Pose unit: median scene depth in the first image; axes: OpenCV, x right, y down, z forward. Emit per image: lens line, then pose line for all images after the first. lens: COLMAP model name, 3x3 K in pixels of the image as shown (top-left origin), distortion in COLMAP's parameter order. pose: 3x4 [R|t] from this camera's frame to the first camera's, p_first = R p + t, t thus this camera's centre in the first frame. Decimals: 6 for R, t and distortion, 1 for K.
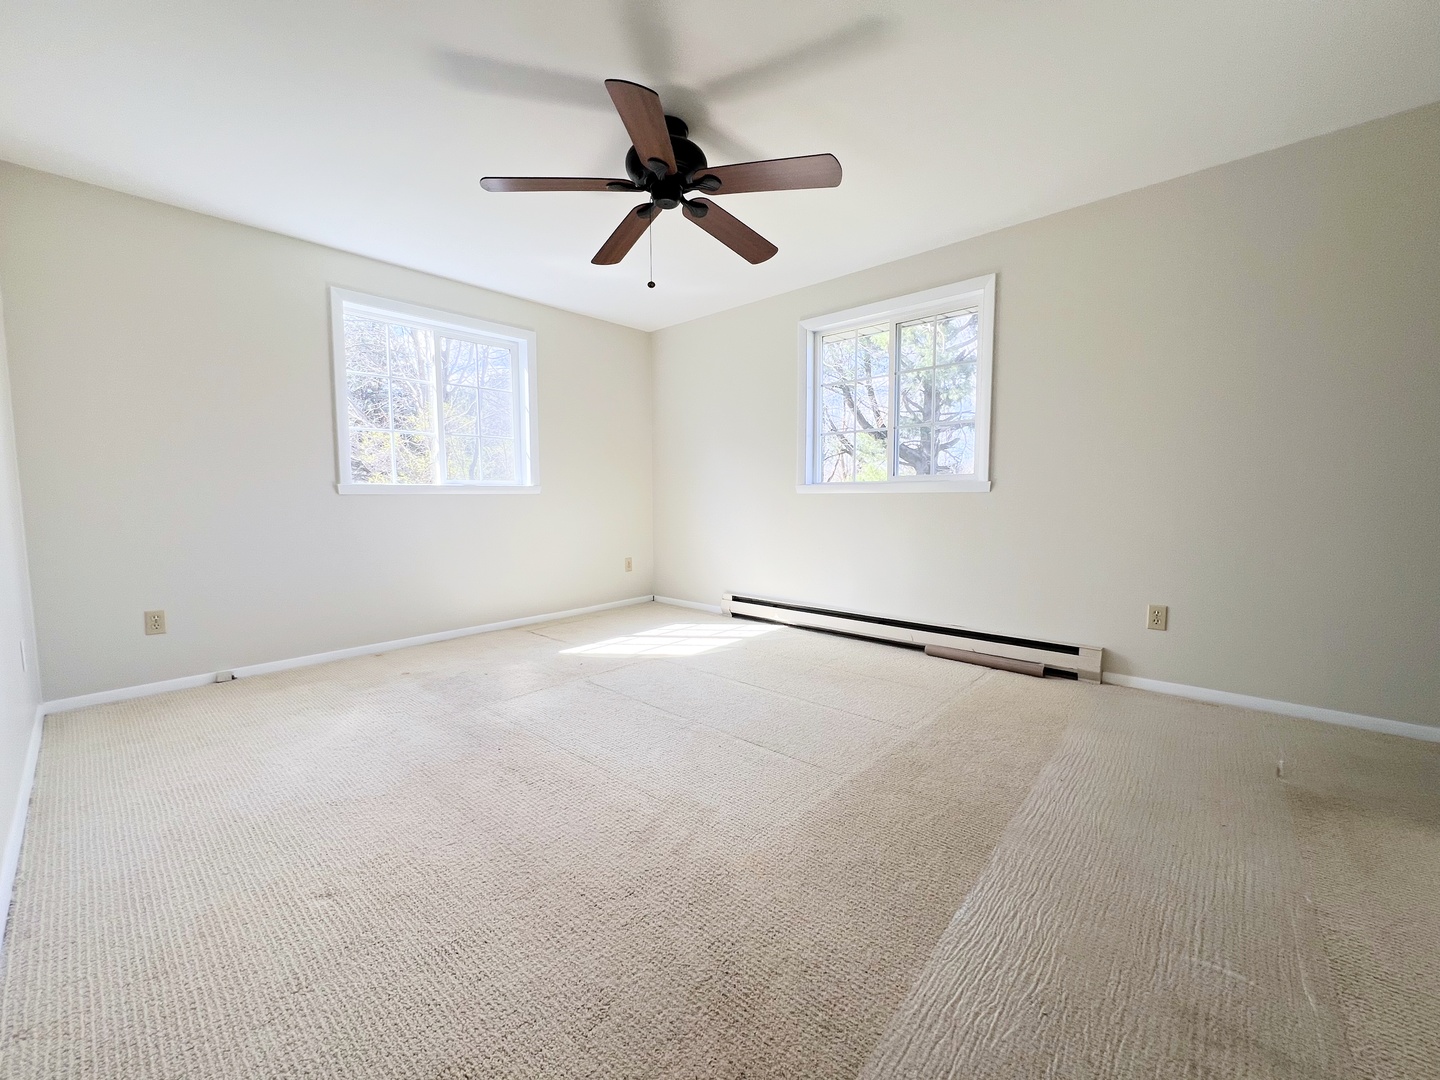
lens RADIAL K [[575.3, 0, 720.0], [0, 575.3, 540.0], [0, 0, 1]] dist [-0.000395, -0.000146]
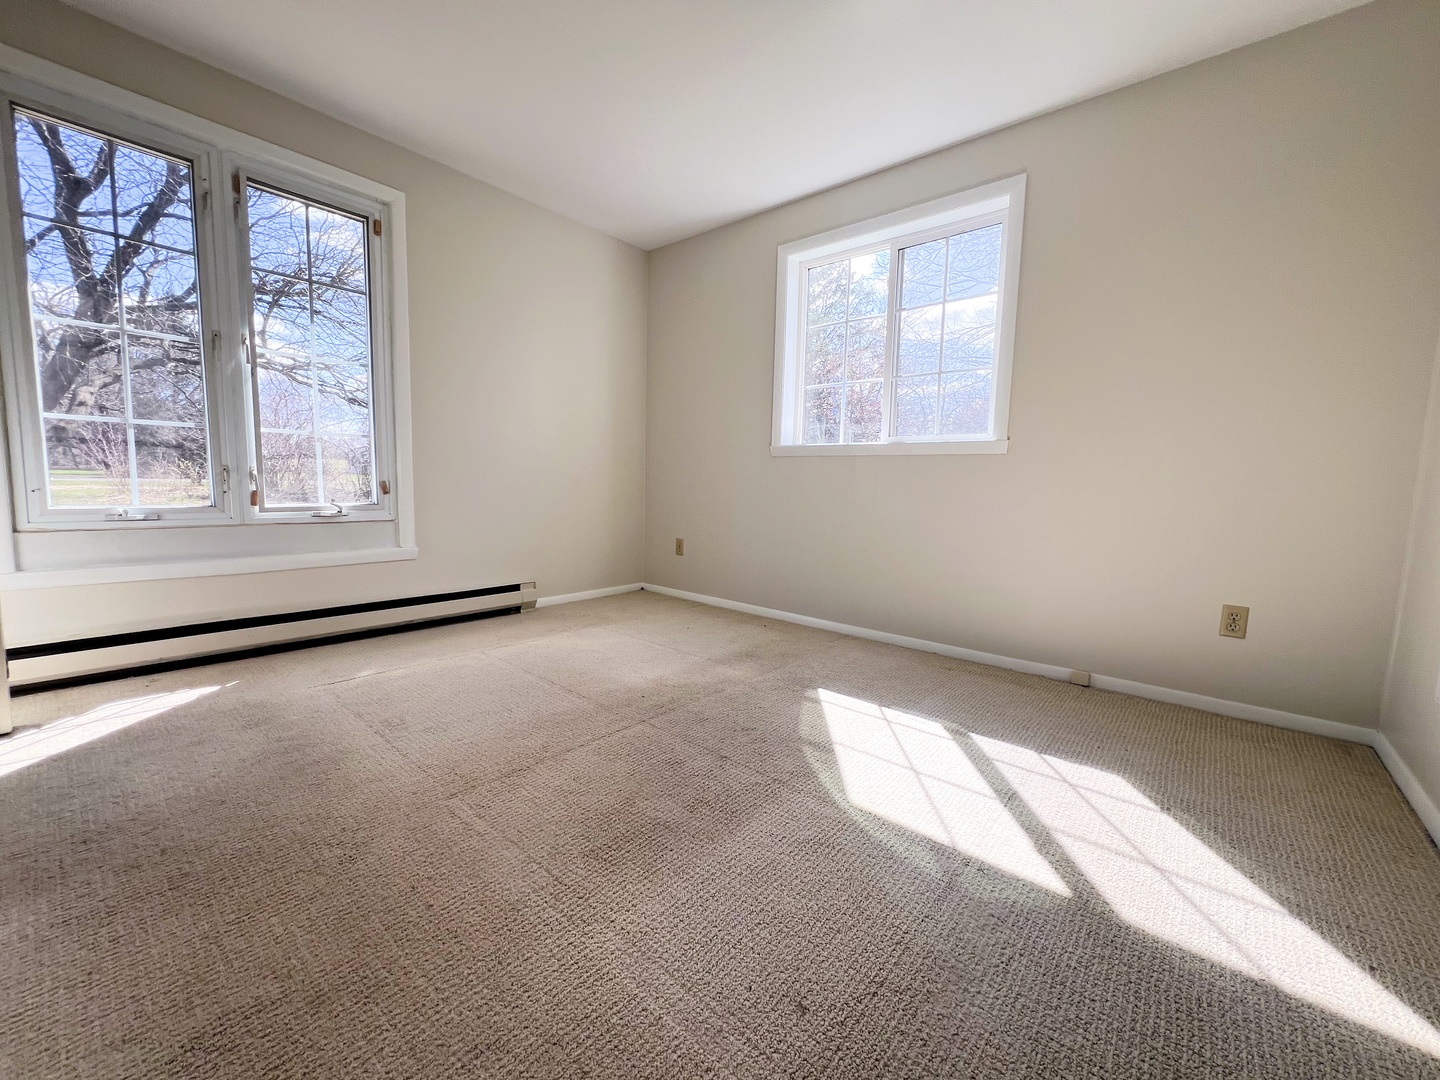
lens RADIAL K [[575.3, 0, 720.0], [0, 575.3, 540.0], [0, 0, 1]] dist [-0.000395, -0.000146]
pose [[0.025086, 0.111192, -0.993482, 0.348461], [-0.108146, 0.988265, 0.107877, -0.029989], [0.993818, 0.104735, 0.036816, 0.855680]]
